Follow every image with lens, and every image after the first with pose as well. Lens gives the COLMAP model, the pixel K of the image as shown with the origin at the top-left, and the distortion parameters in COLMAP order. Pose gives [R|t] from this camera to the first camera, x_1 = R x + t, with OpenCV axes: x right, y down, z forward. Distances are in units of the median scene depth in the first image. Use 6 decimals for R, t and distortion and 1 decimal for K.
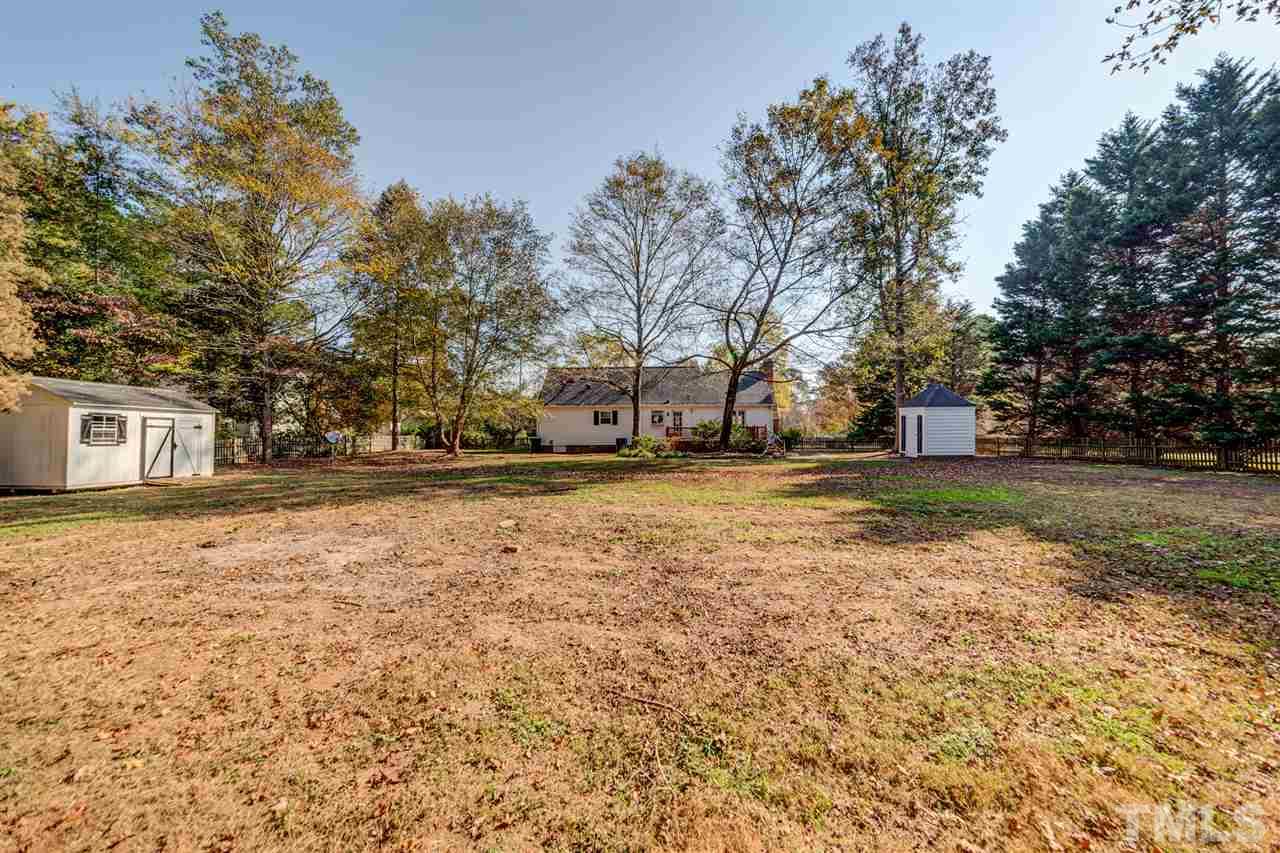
lens RADIAL K [[451.2, 0, 643.8], [0, 451.2, 425.3], [0, 0, 1]] dist [0.000380, -0.000143]
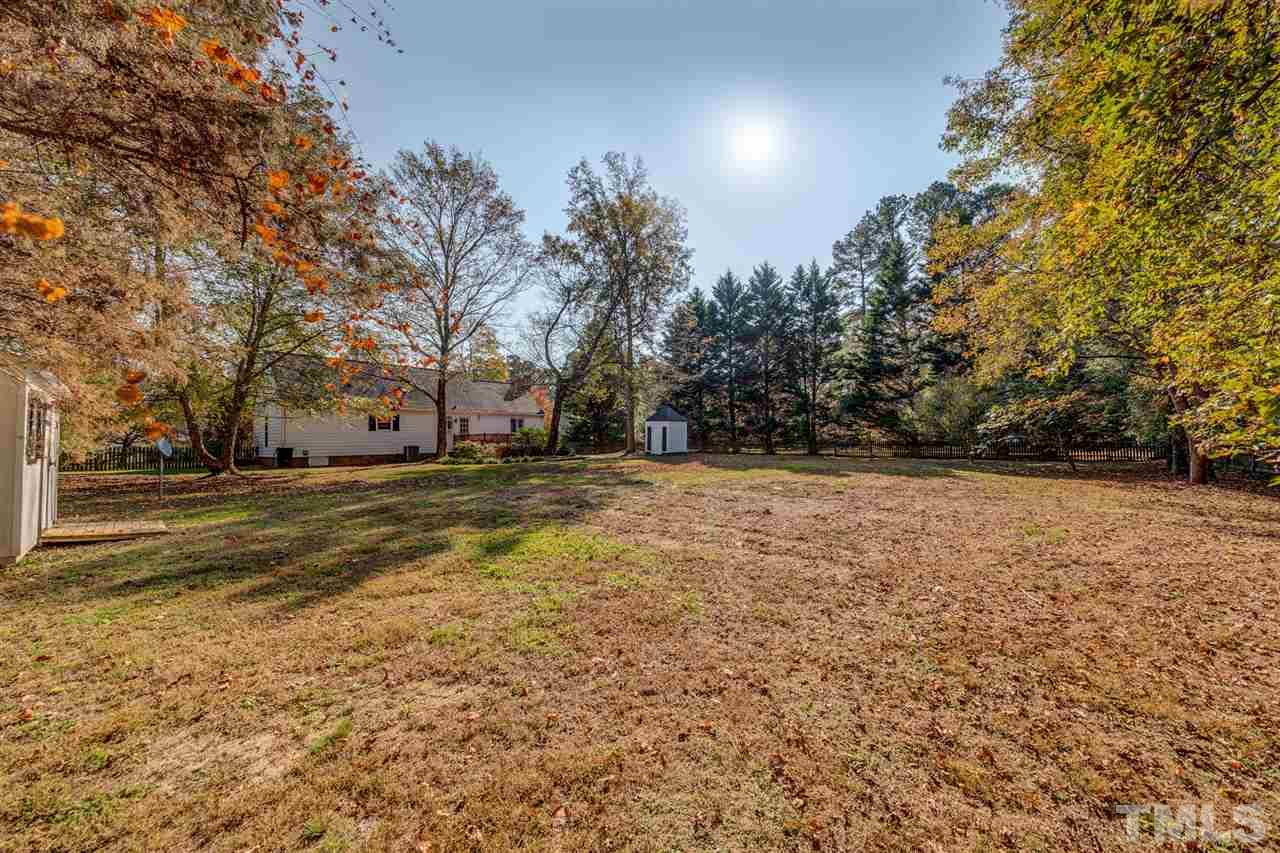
lens RADIAL K [[451.2, 0, 643.8], [0, 451.2, 425.3], [0, 0, 1]] dist [0.000380, -0.000143]
pose [[0.628432, 0.018636, 0.777642, -0.515603], [-0.005254, 0.999792, -0.019714, 0.003295], [-0.777847, 0.008303, 0.628399, 0.079416]]
